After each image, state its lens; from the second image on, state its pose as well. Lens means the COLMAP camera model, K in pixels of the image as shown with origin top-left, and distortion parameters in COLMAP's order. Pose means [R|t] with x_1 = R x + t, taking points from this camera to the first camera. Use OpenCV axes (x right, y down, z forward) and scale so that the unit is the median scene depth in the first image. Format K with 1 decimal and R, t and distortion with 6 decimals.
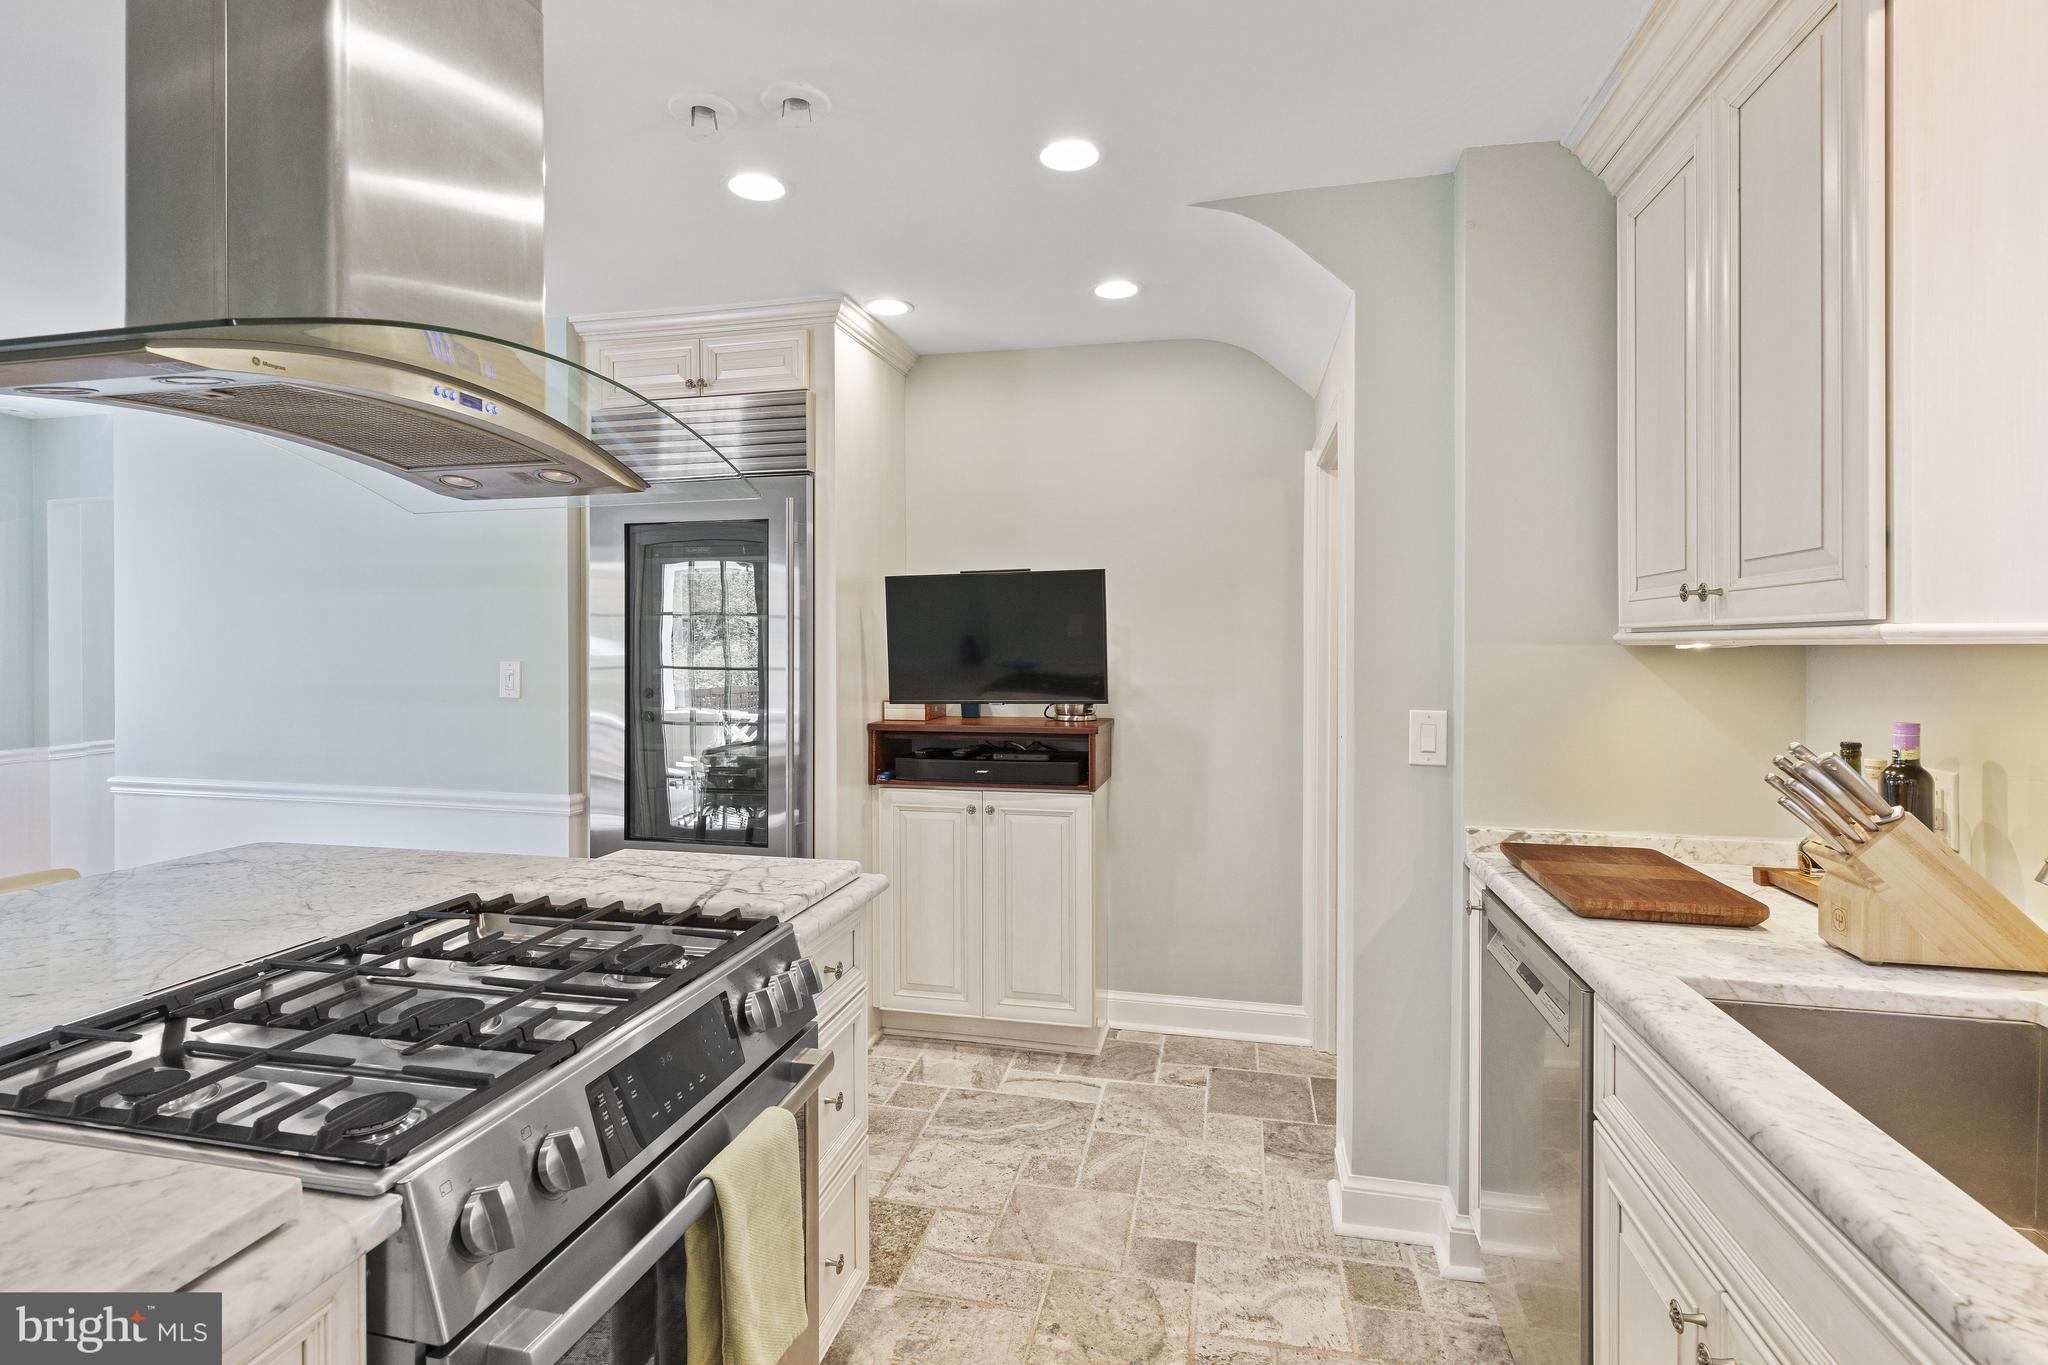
lens RADIAL K [[983.8, 0, 1024.0], [0, 983.8, 649.7], [0, 0, 1]] dist [-0.001363, -0.000098]
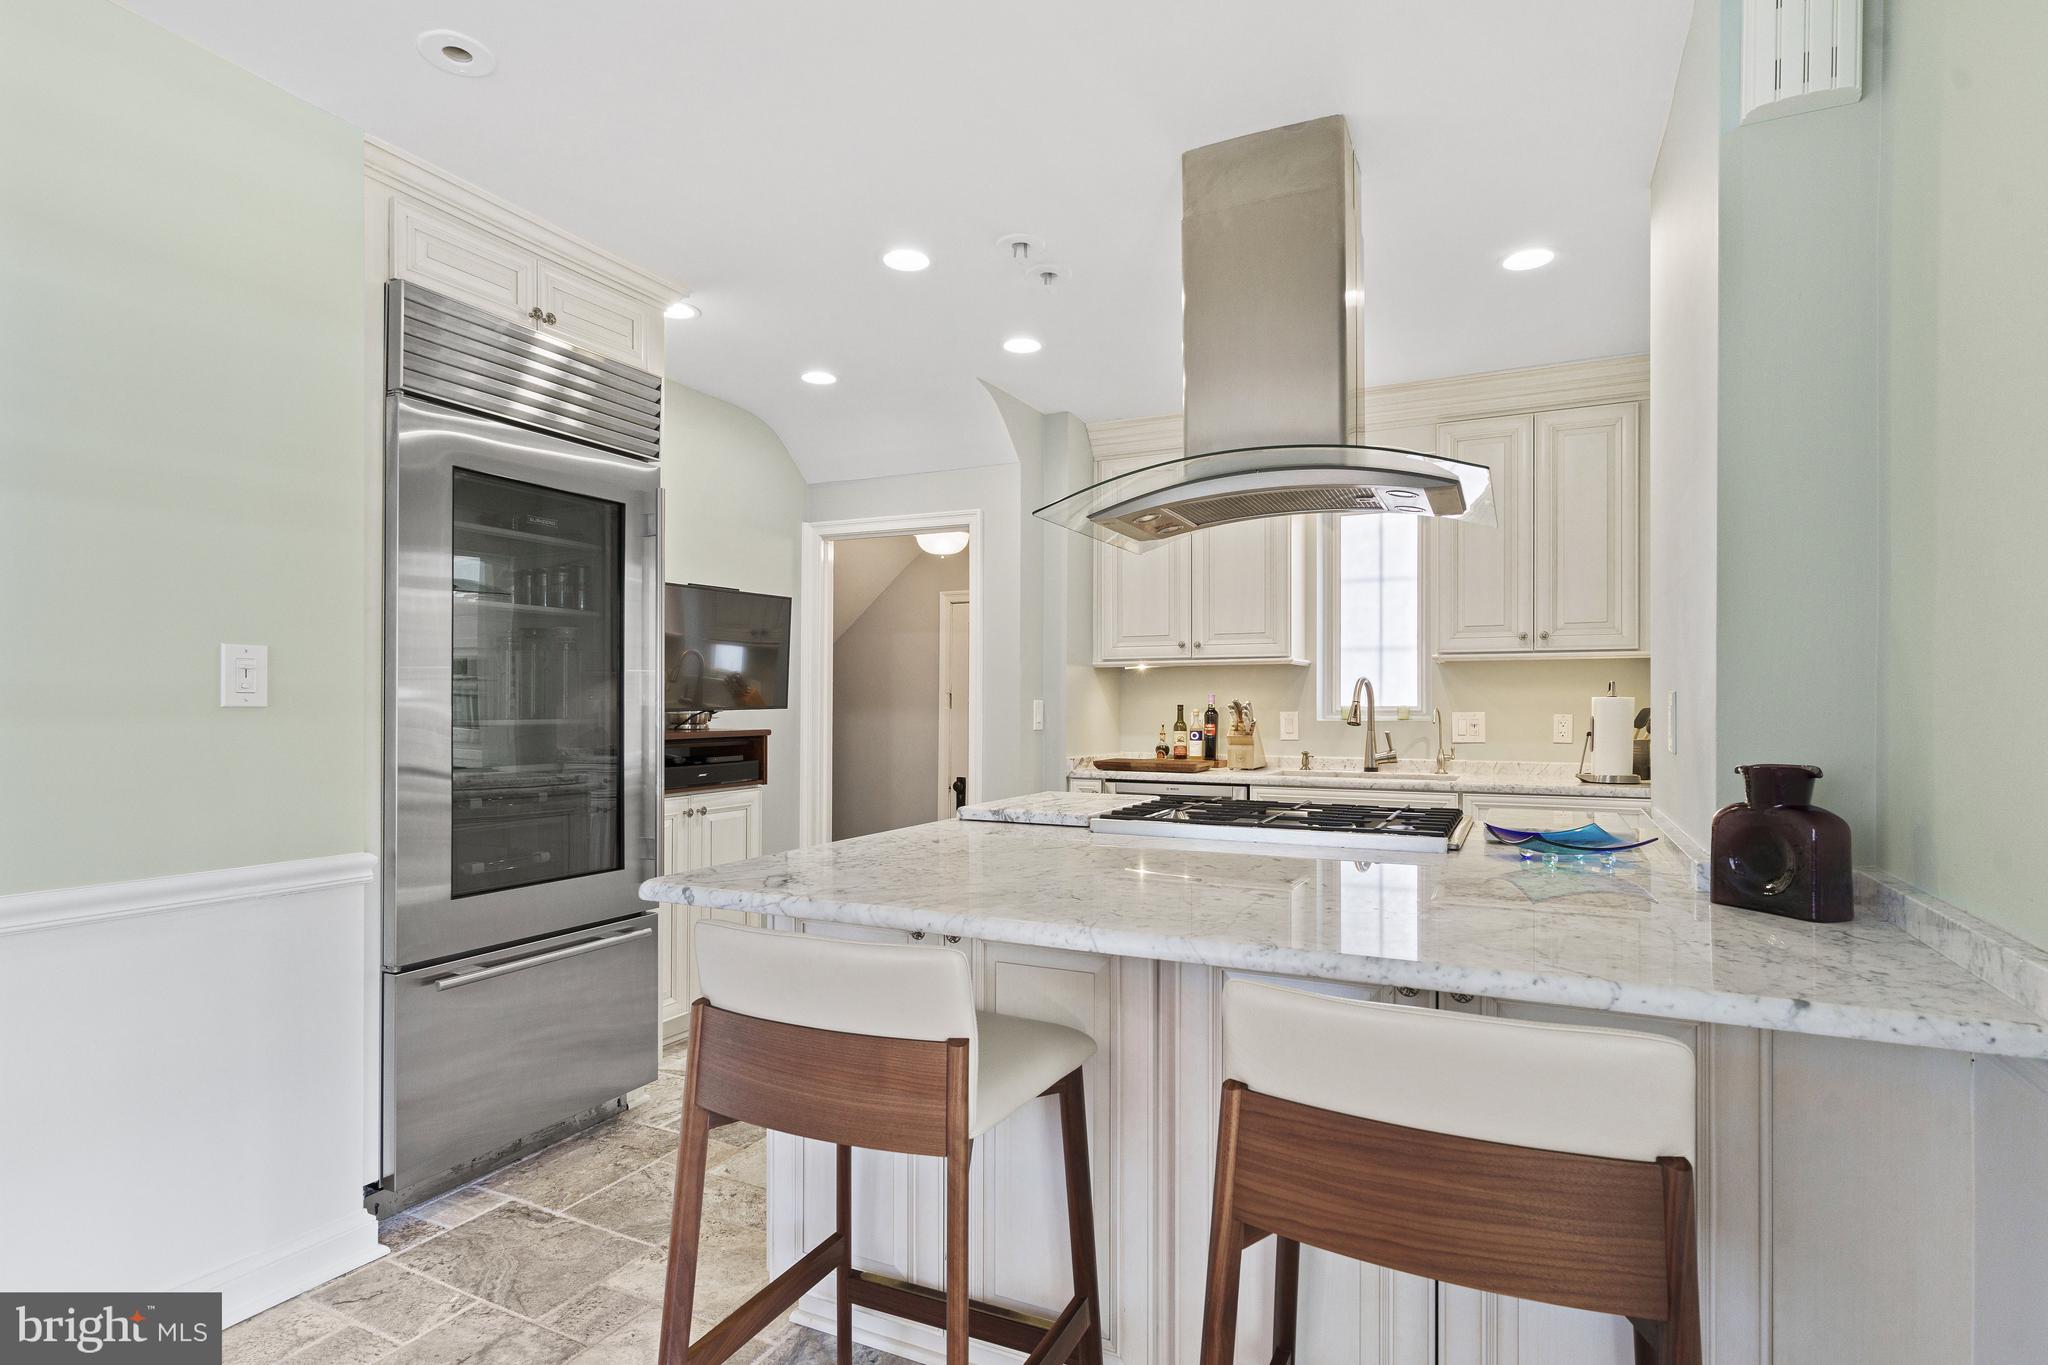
lens RADIAL K [[1000.4, 0, 1025.2], [0, 1000.4, 700.5], [0, 0, 1]] dist [0.001999, 0.000347]
pose [[0.246008, 0.003870, 0.969260, -1.087547], [0.000157, 0.999992, -0.004033, 0.052326], [-0.969268, 0.001144, 0.246006, 0.431818]]
